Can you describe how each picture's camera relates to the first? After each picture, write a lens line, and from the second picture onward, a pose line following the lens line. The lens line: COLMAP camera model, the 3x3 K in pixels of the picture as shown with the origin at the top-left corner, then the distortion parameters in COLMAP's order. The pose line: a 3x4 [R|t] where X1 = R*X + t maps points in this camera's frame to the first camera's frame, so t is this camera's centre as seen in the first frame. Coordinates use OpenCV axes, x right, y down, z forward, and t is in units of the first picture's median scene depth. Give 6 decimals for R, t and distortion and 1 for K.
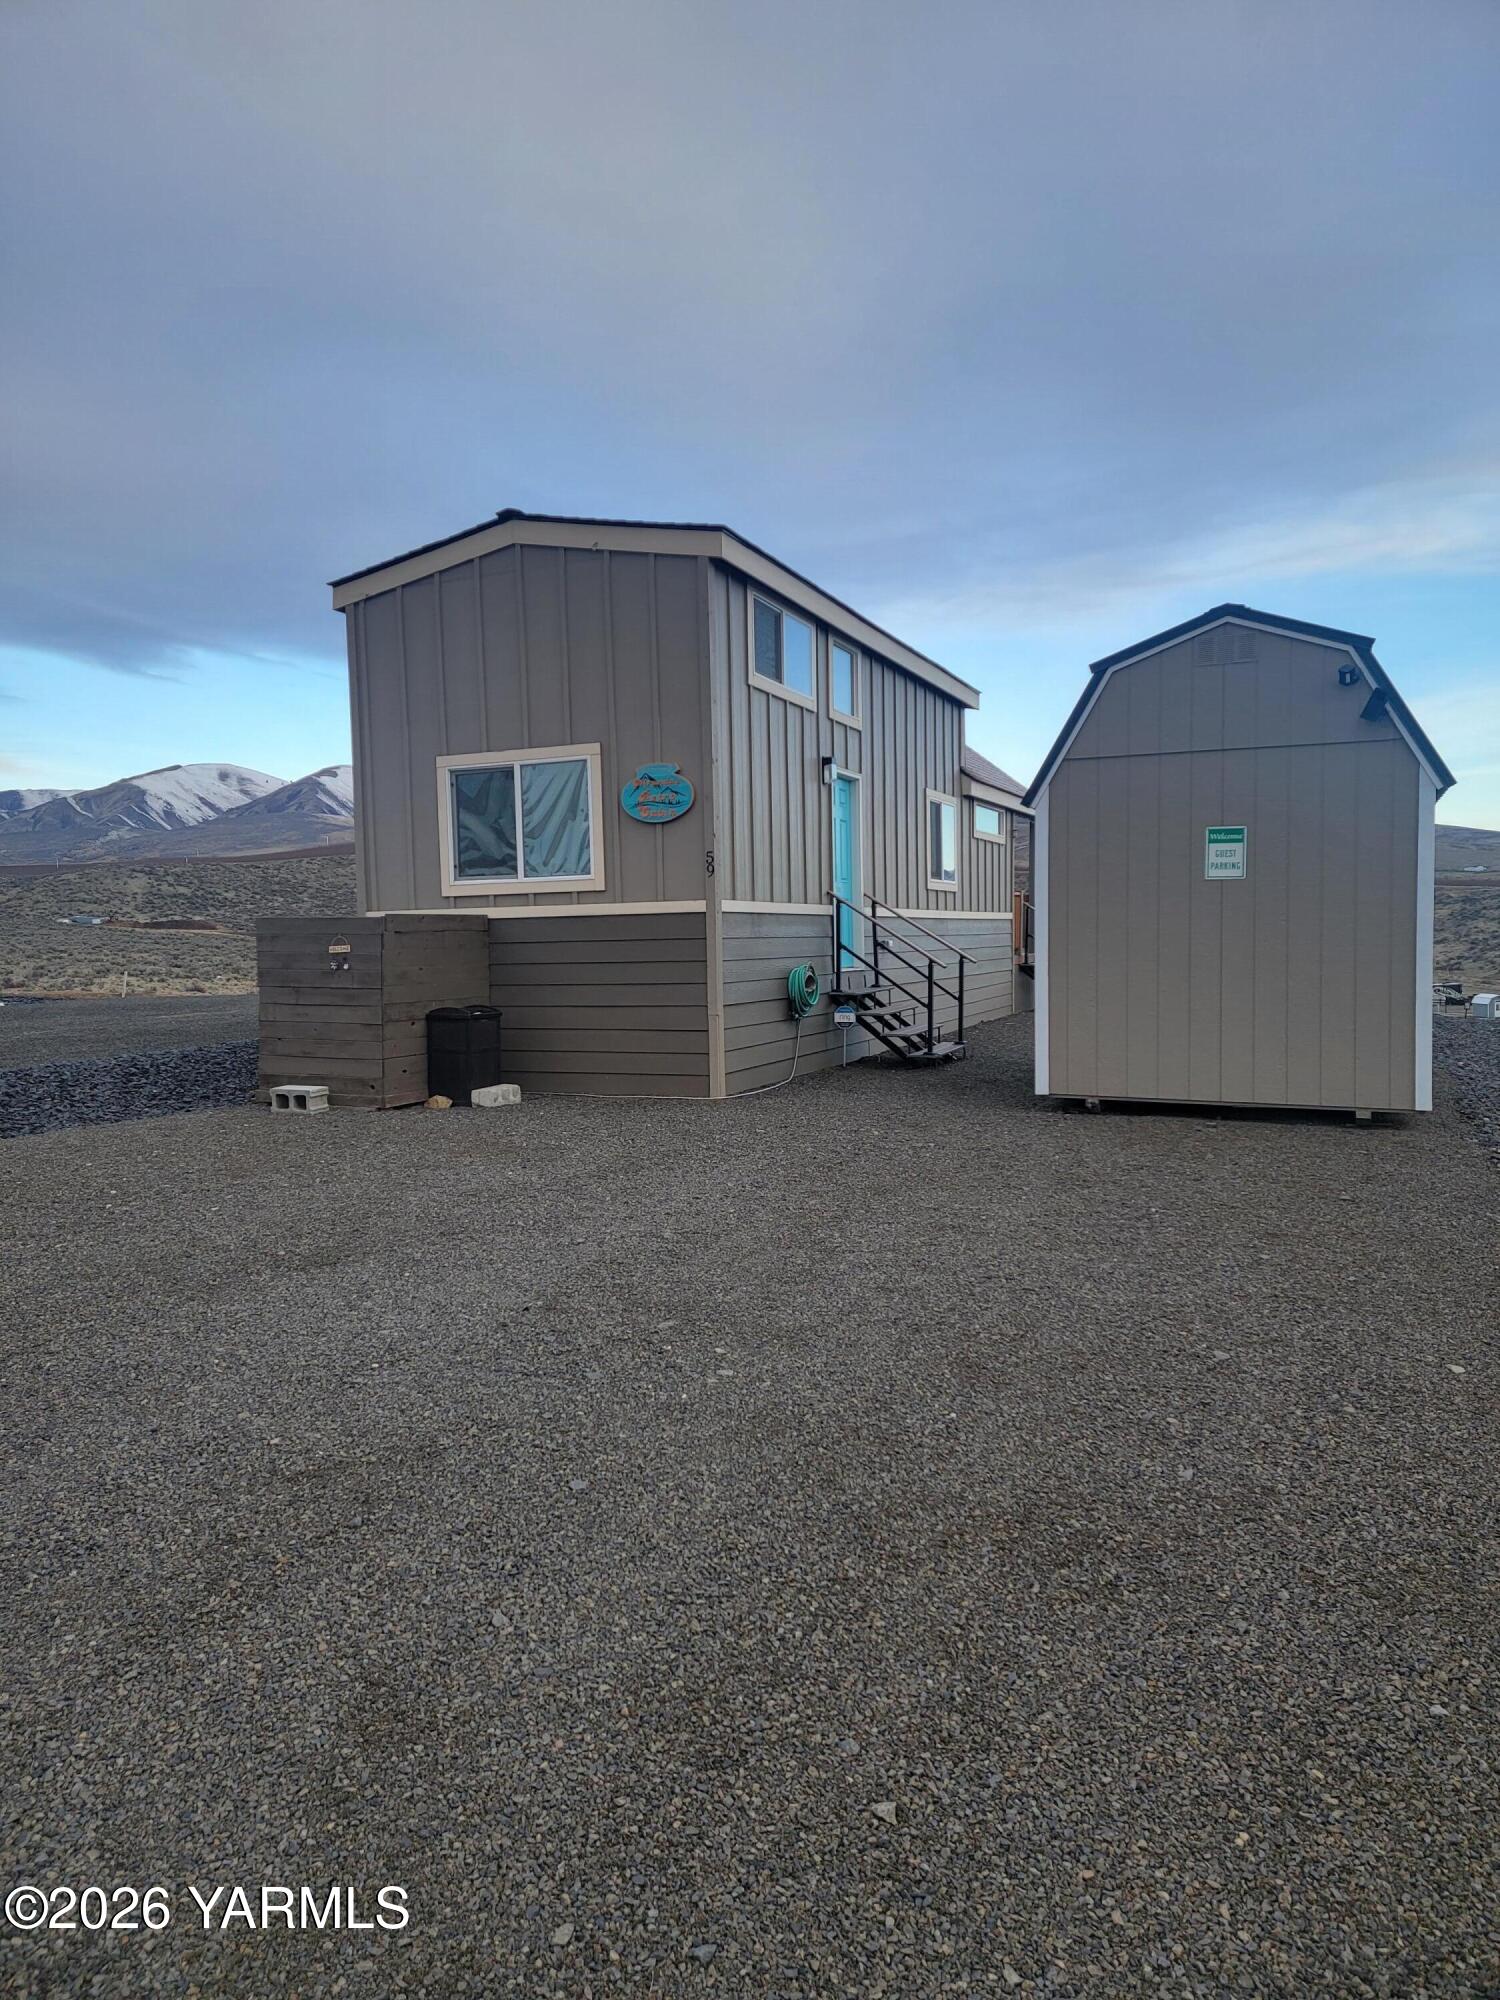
lens RADIAL K [[1374.5, 0, 740.1], [0, 1374.5, 999.9], [0, 0, 1]] dist [0.042005, -0.001858]
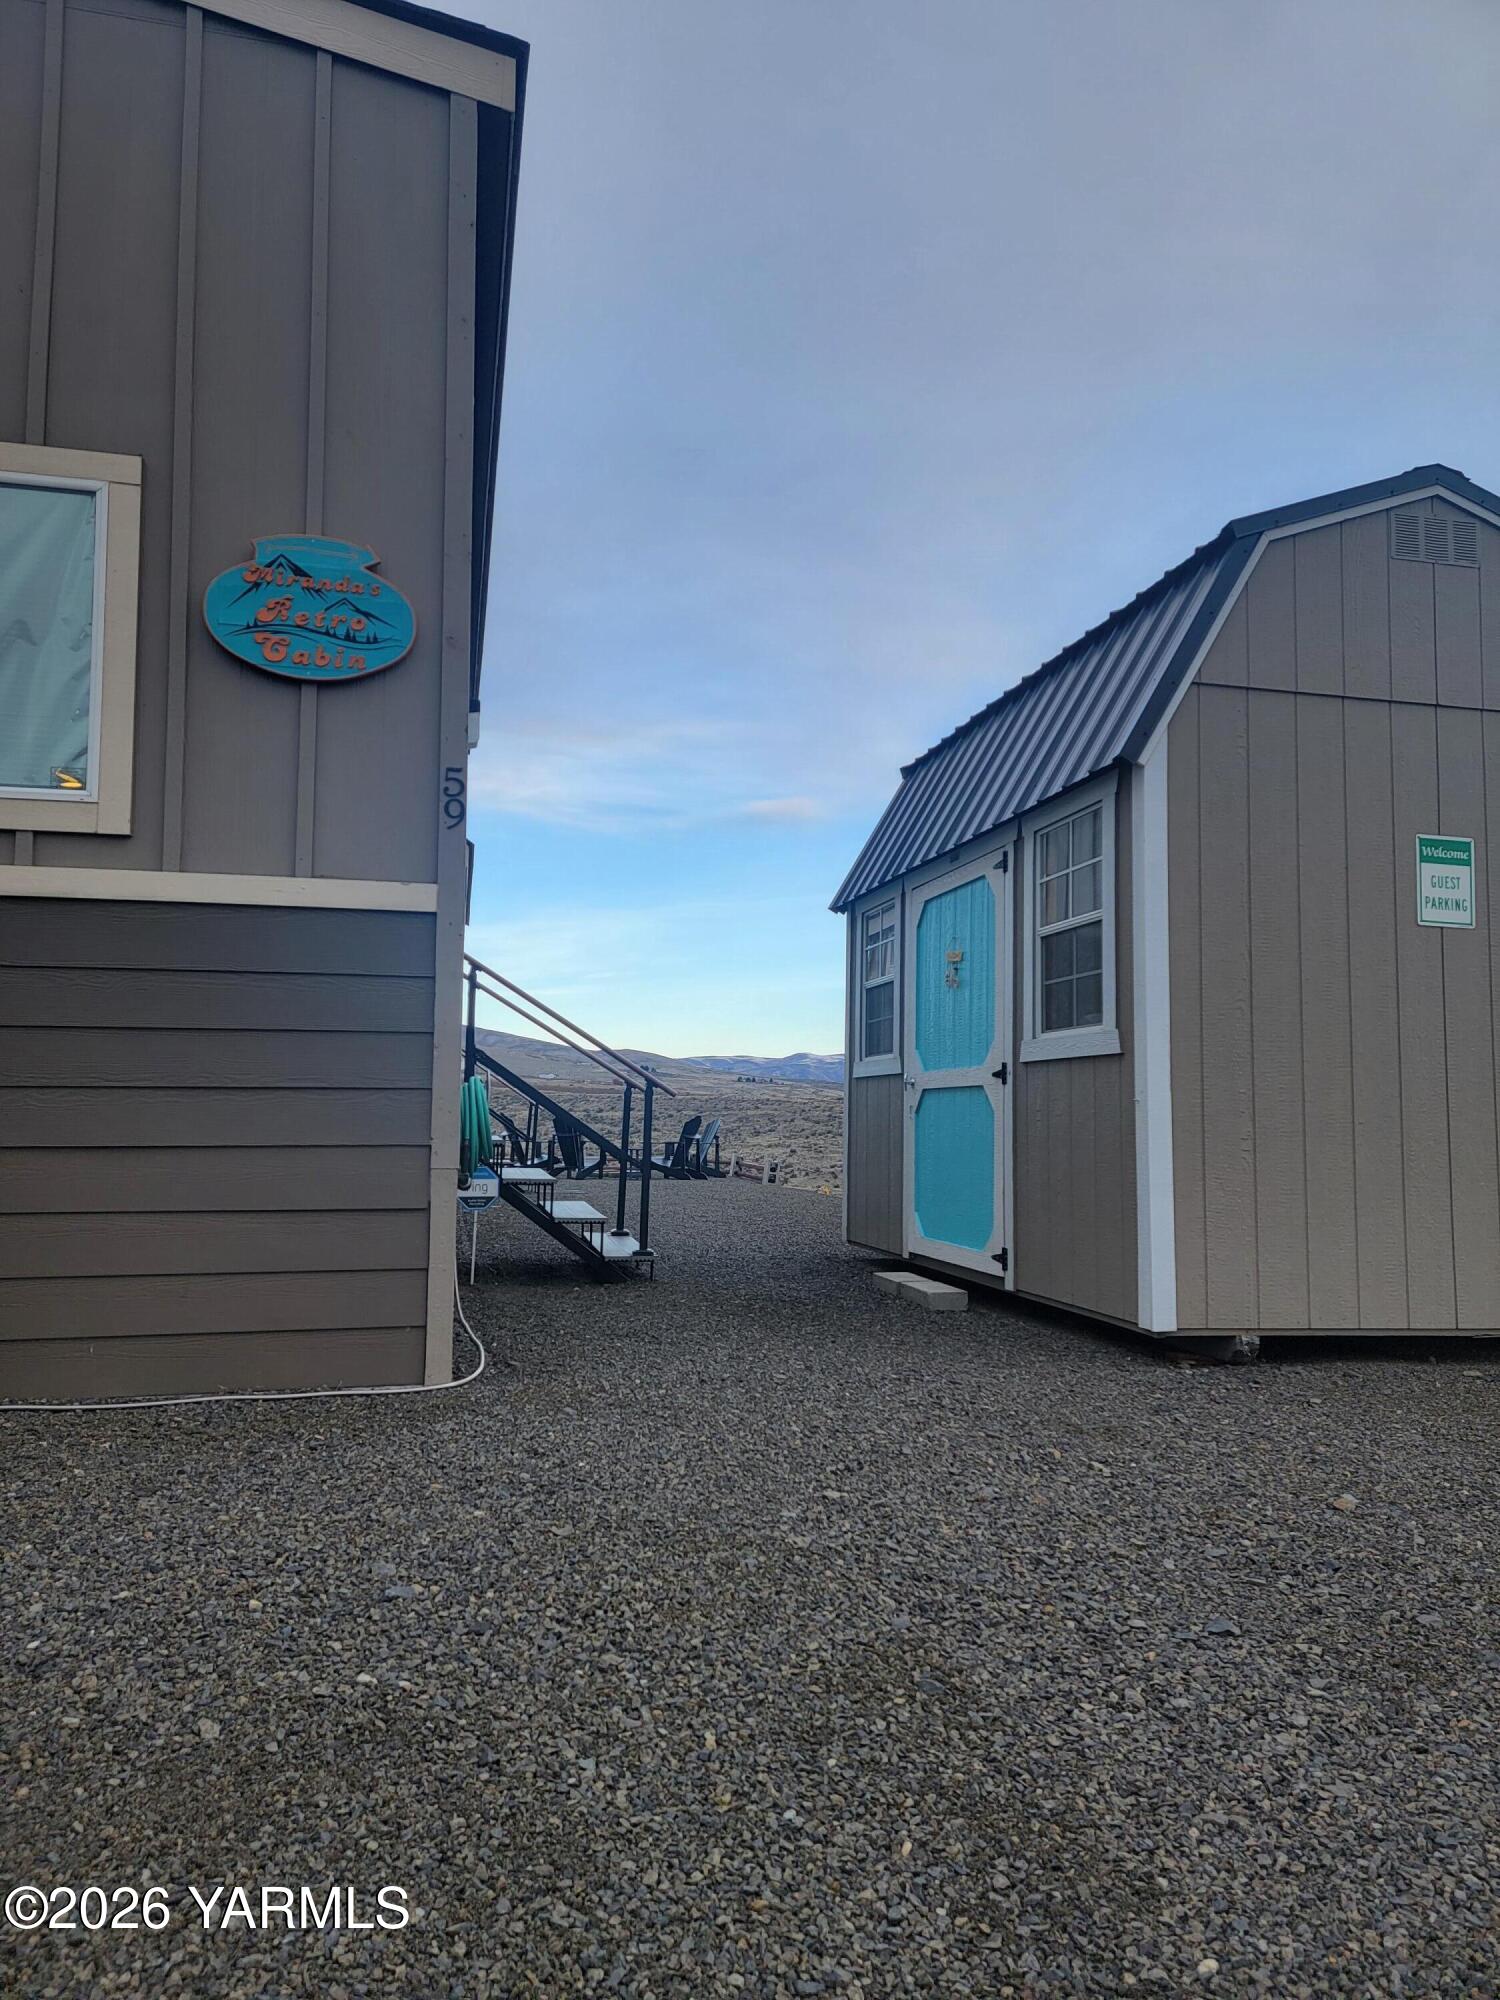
lens RADIAL K [[1374.5, 0, 740.1], [0, 1374.5, 999.9], [0, 0, 1]] dist [0.042005, -0.001858]
pose [[0.810690, 0.079169, 0.580099, -0.203627], [0.002244, 0.990388, -0.138300, 0.019604], [-0.585472, 0.113420, 0.802720, 0.687218]]
